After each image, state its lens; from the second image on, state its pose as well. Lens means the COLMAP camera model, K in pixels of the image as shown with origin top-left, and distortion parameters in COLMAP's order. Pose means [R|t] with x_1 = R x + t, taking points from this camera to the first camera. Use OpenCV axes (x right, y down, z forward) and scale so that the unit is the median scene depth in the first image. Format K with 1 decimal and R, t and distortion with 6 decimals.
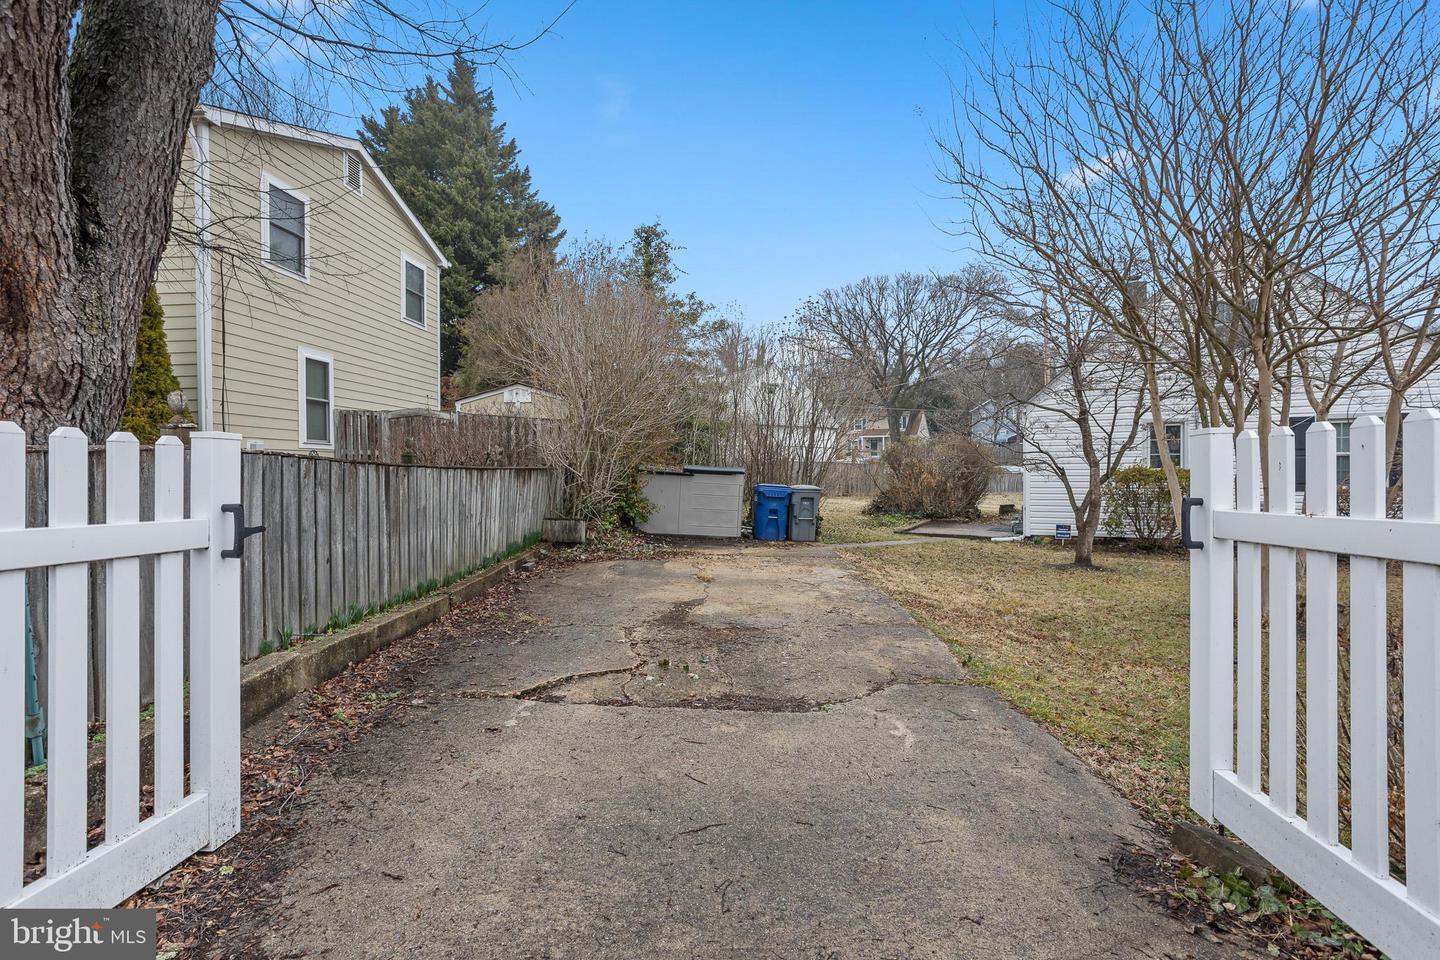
lens RADIAL K [[707.3, 0, 716.3], [0, 707.3, 468.7], [0, 0, 1]] dist [-0.046676, 0.030084]
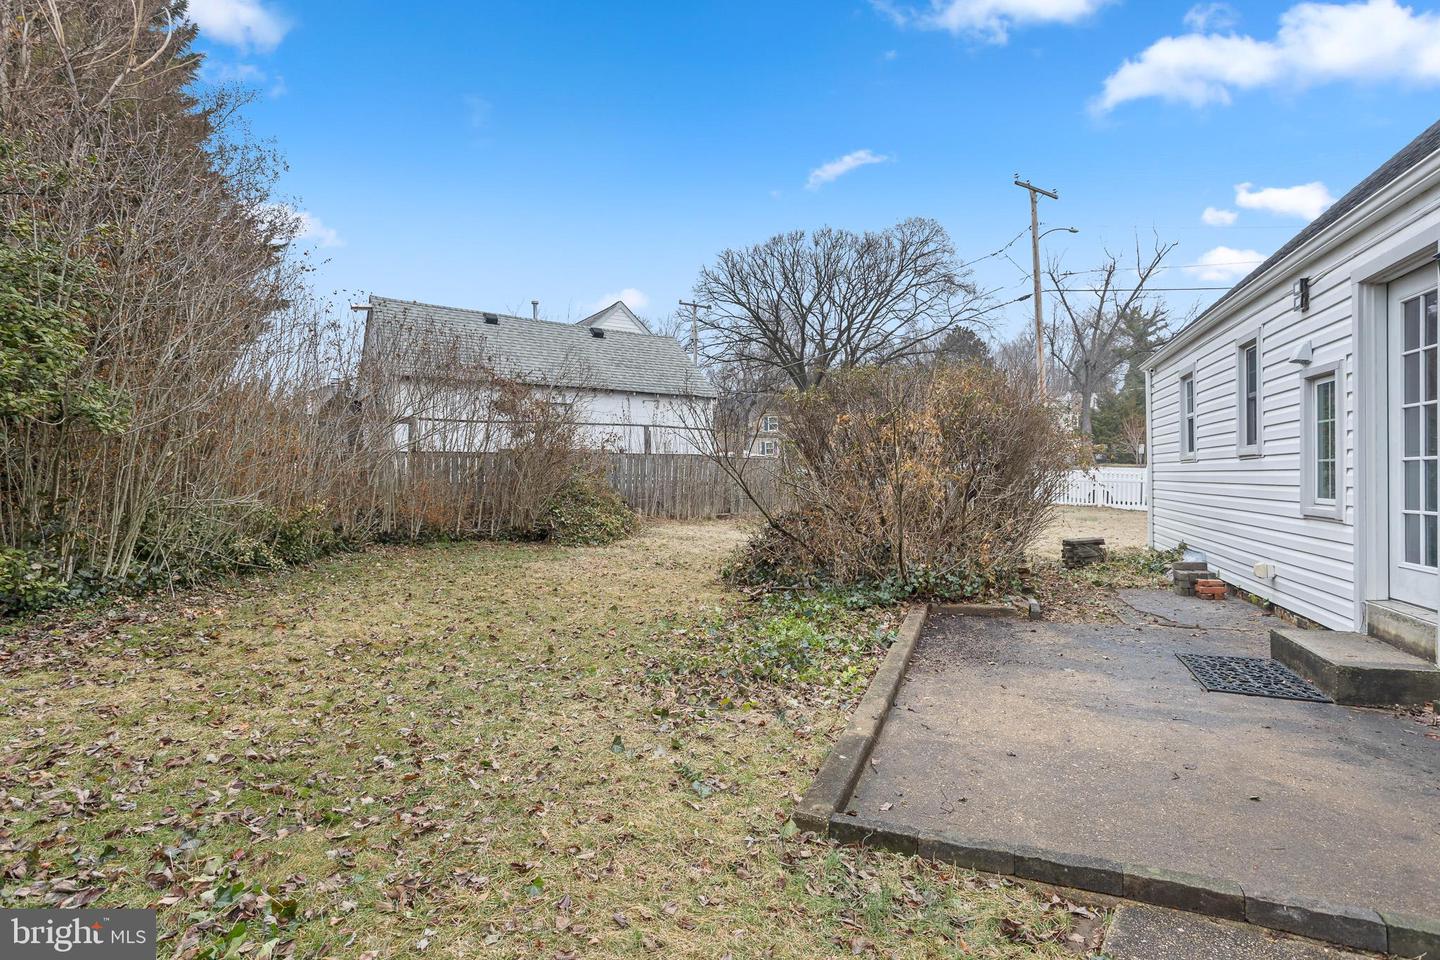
lens RADIAL K [[707.3, 0, 716.3], [0, 707.3, 468.7], [0, 0, 1]] dist [-0.046676, 0.030084]
pose [[0.994044, -0.007351, 0.108734, 0.056886], [0.008950, 0.999859, -0.014224, 0.004390], [-0.108614, 0.015112, 0.993969, 0.222759]]
